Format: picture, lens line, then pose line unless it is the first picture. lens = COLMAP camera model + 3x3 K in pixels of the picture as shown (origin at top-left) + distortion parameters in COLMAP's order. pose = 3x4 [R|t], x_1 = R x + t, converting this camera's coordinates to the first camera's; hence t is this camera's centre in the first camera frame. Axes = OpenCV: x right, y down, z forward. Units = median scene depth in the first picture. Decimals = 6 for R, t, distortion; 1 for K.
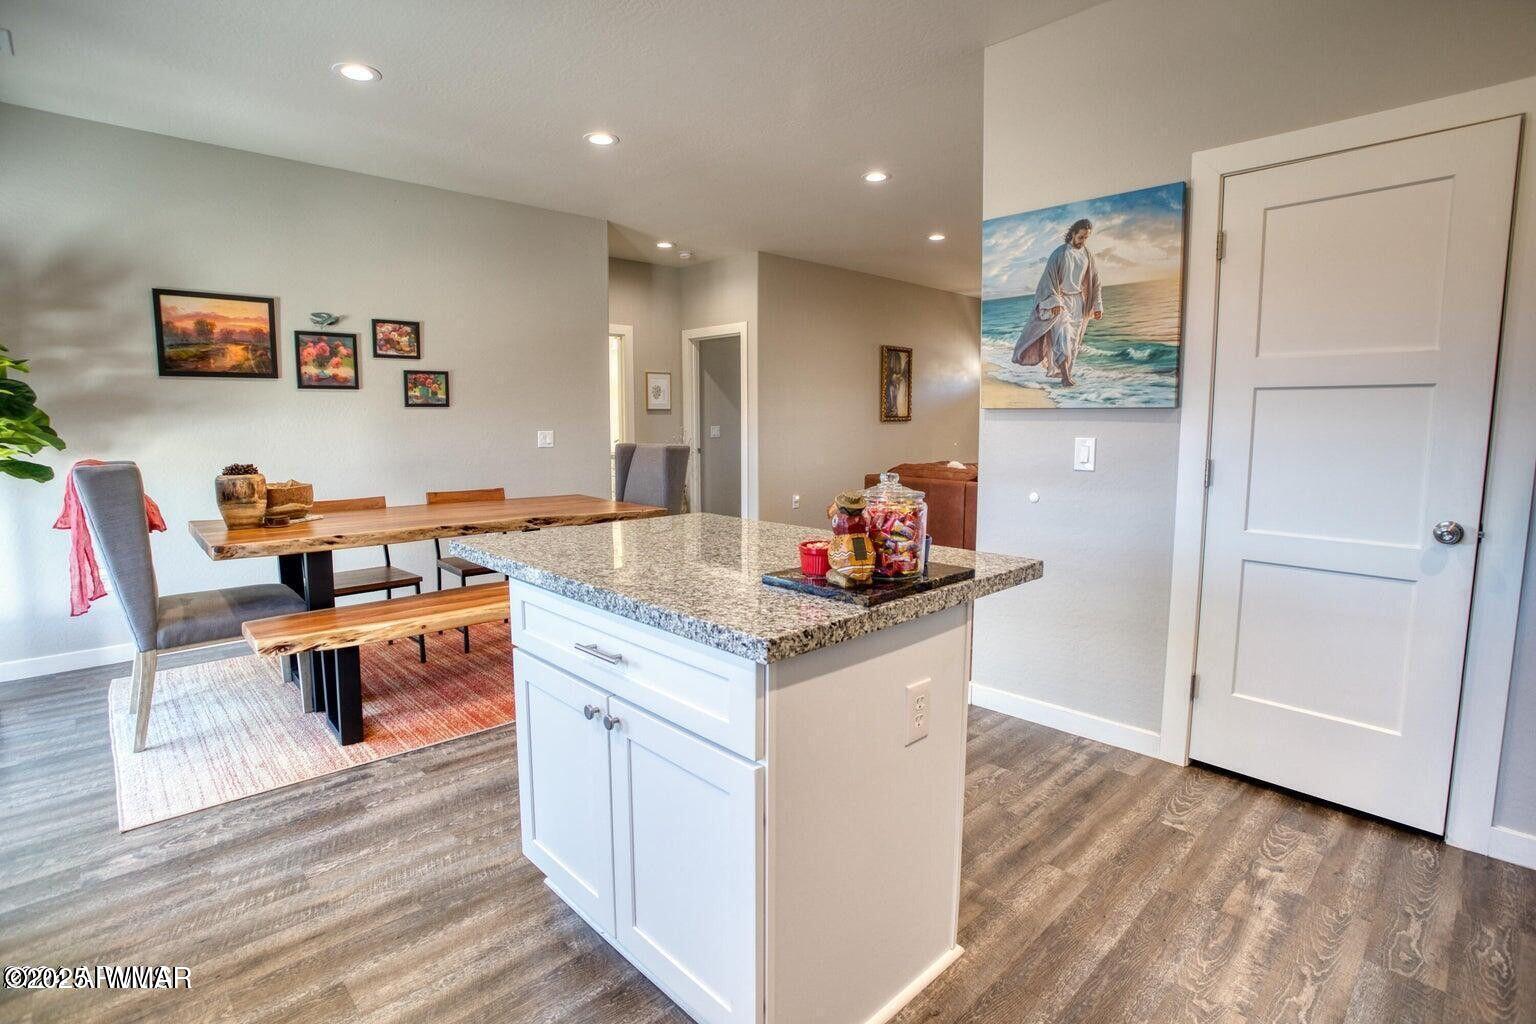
lens RADIAL K [[749.9, 0, 758.8], [0, 749.9, 498.5], [0, 0, 1]] dist [-0.030126, 0.001545]
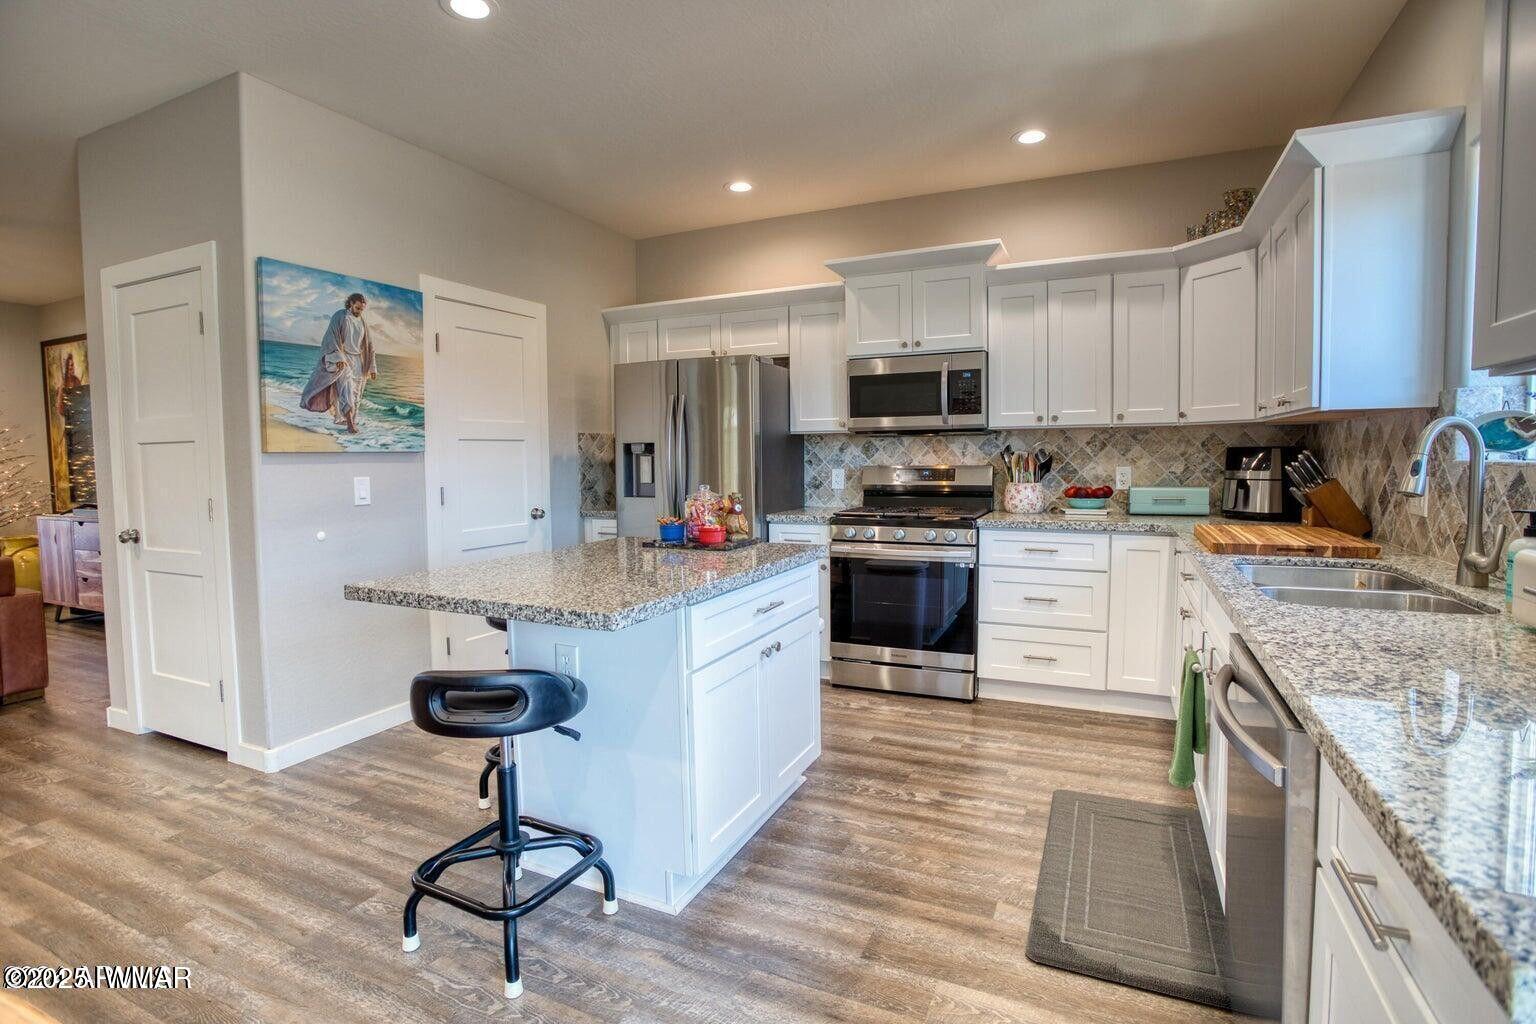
lens RADIAL K [[749.9, 0, 765.1], [0, 749.9, 508.4], [0, 0, 1]] dist [-0.030126, 0.001545]
pose [[-0.365458, -0.062838, 0.928704, -0.909158], [0.115353, 0.986970, 0.112174, -0.093608], [-0.923653, 0.148124, -0.353447, 0.857690]]
